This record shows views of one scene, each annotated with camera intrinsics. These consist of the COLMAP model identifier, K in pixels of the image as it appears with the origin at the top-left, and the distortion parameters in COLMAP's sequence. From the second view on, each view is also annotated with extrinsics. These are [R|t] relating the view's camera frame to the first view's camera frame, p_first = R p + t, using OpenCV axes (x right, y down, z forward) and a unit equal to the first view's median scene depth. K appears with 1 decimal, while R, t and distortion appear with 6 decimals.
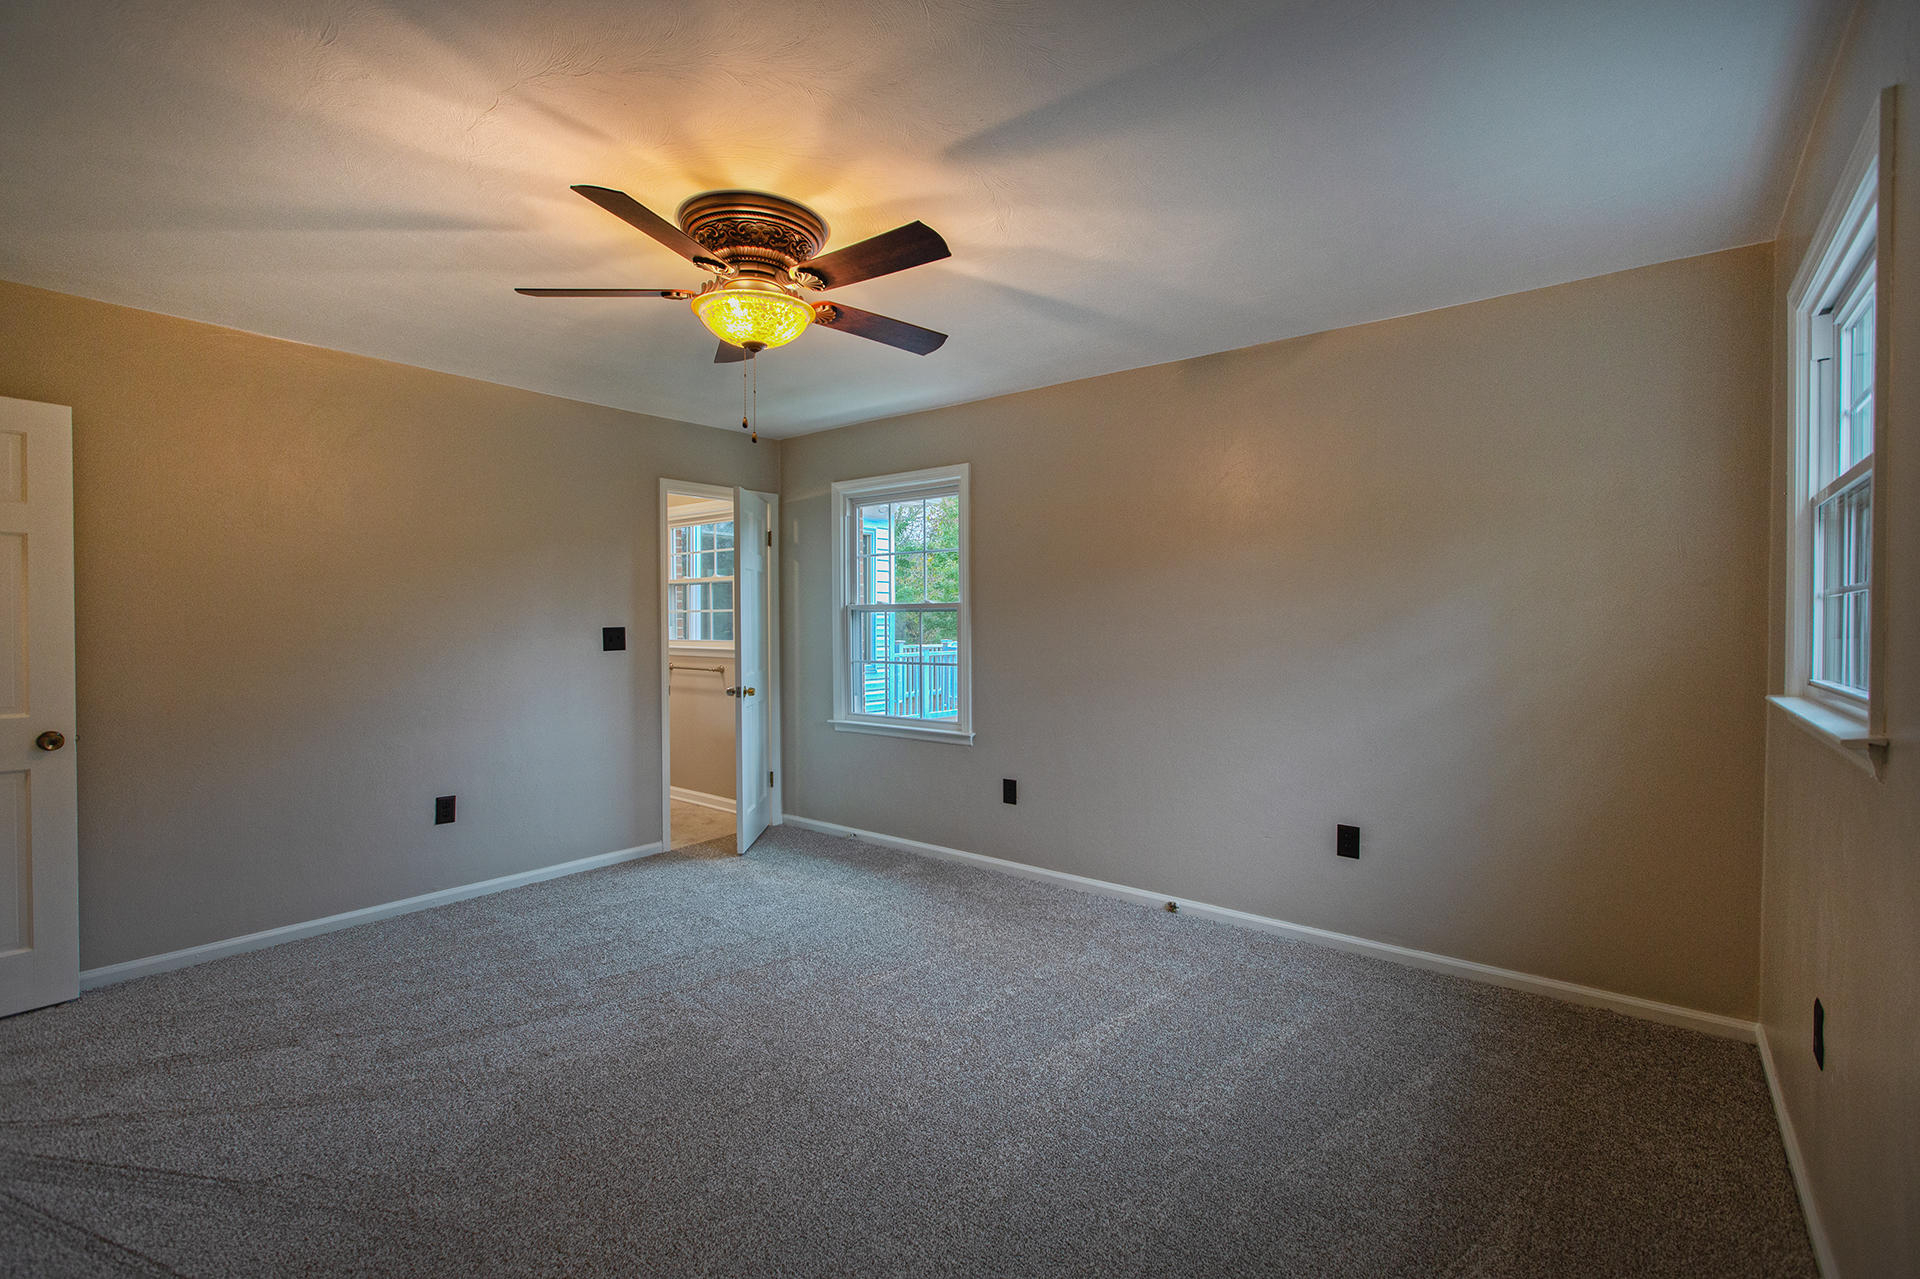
lens RADIAL K [[873.1, 0, 956.8], [0, 873.1, 635.1], [0, 0, 1]] dist [0.003039, 0.000366]
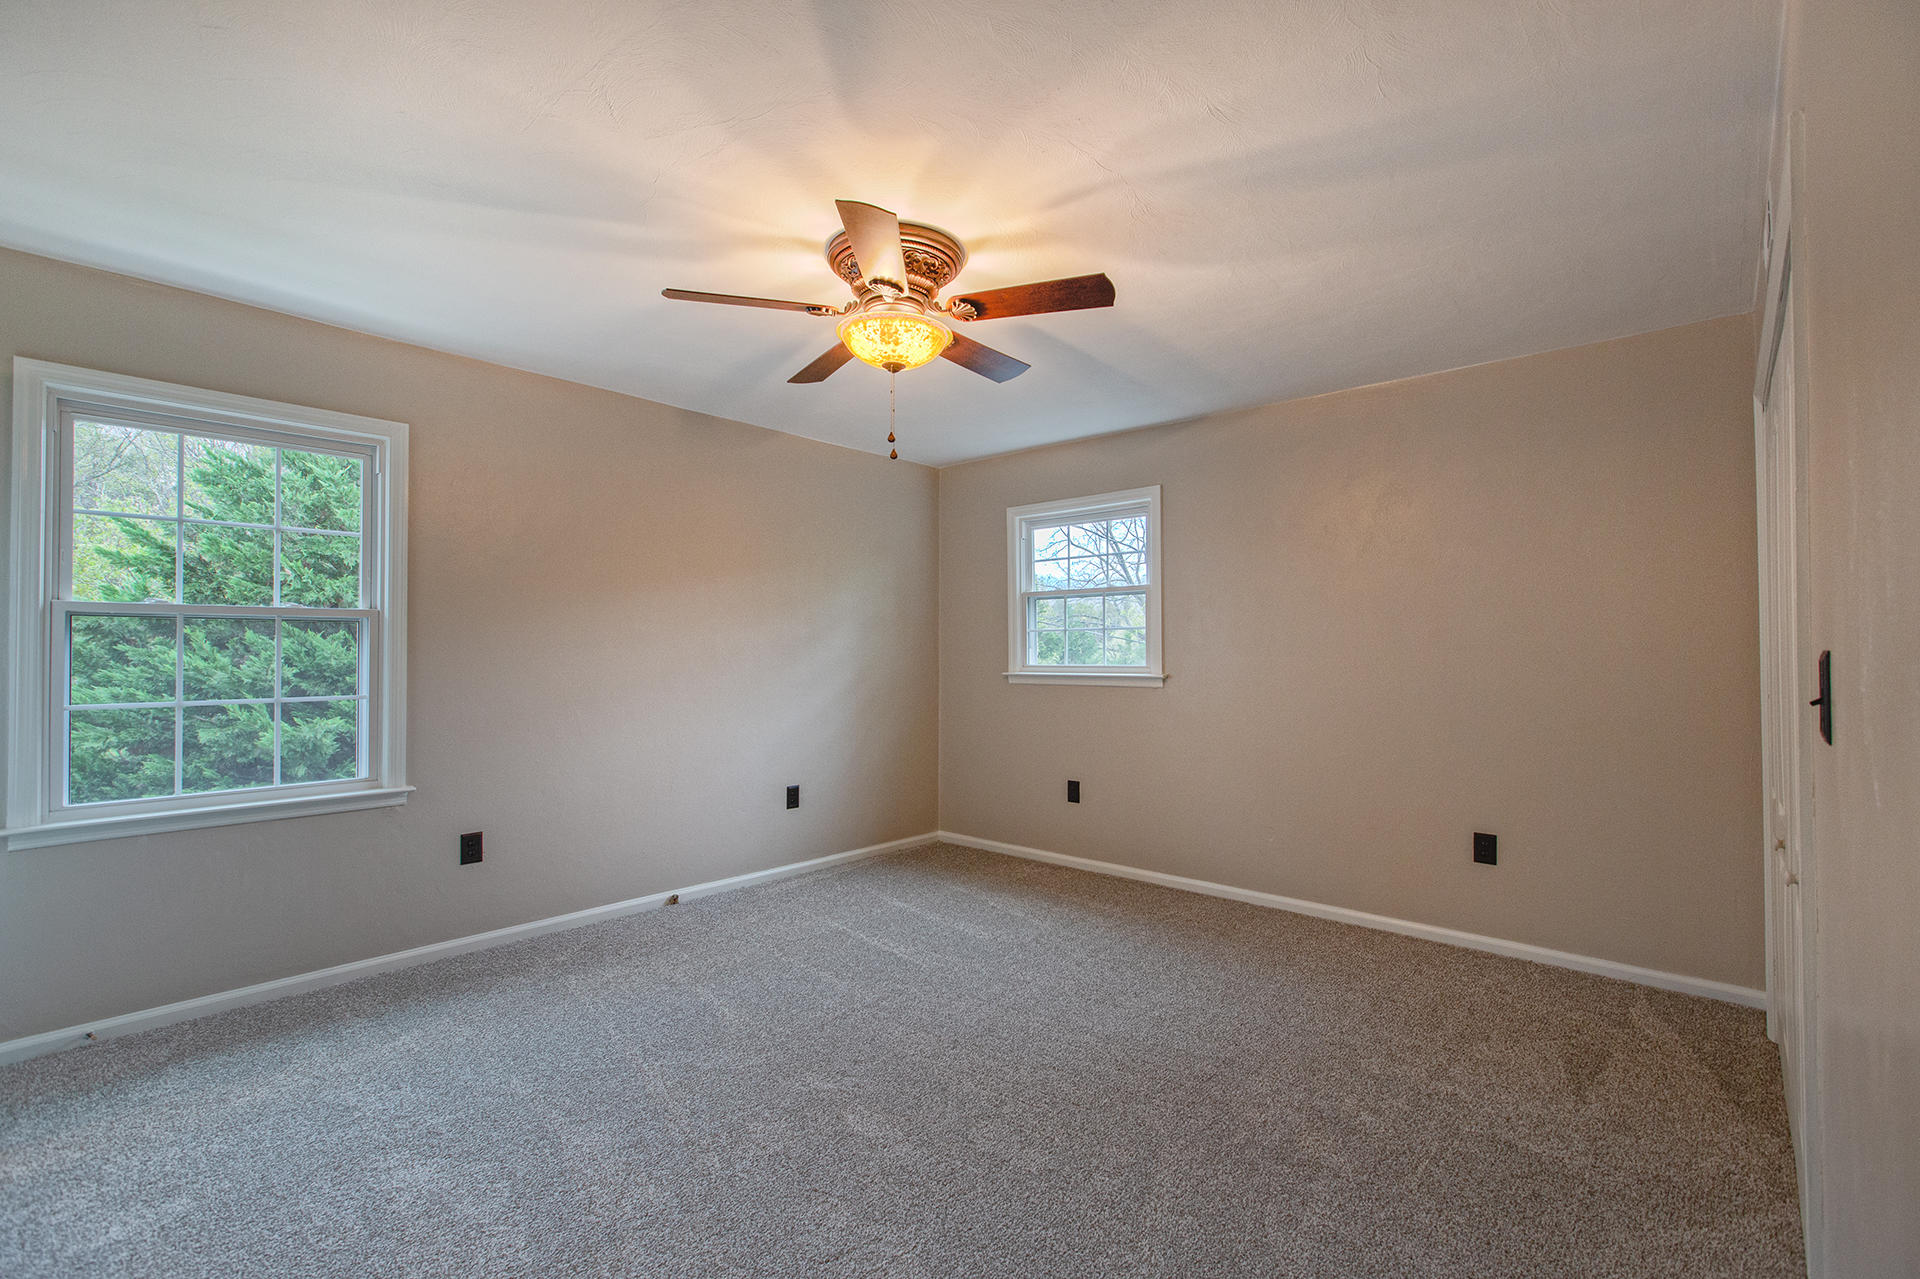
lens RADIAL K [[873.1, 0, 956.8], [0, 873.1, 635.1], [0, 0, 1]] dist [0.003039, 0.000366]
pose [[0.036133, 0.019245, 0.999162, -0.824044], [0.015749, 0.999679, -0.019825, 0.006033], [-0.999223, 0.016452, 0.035818, 0.583544]]
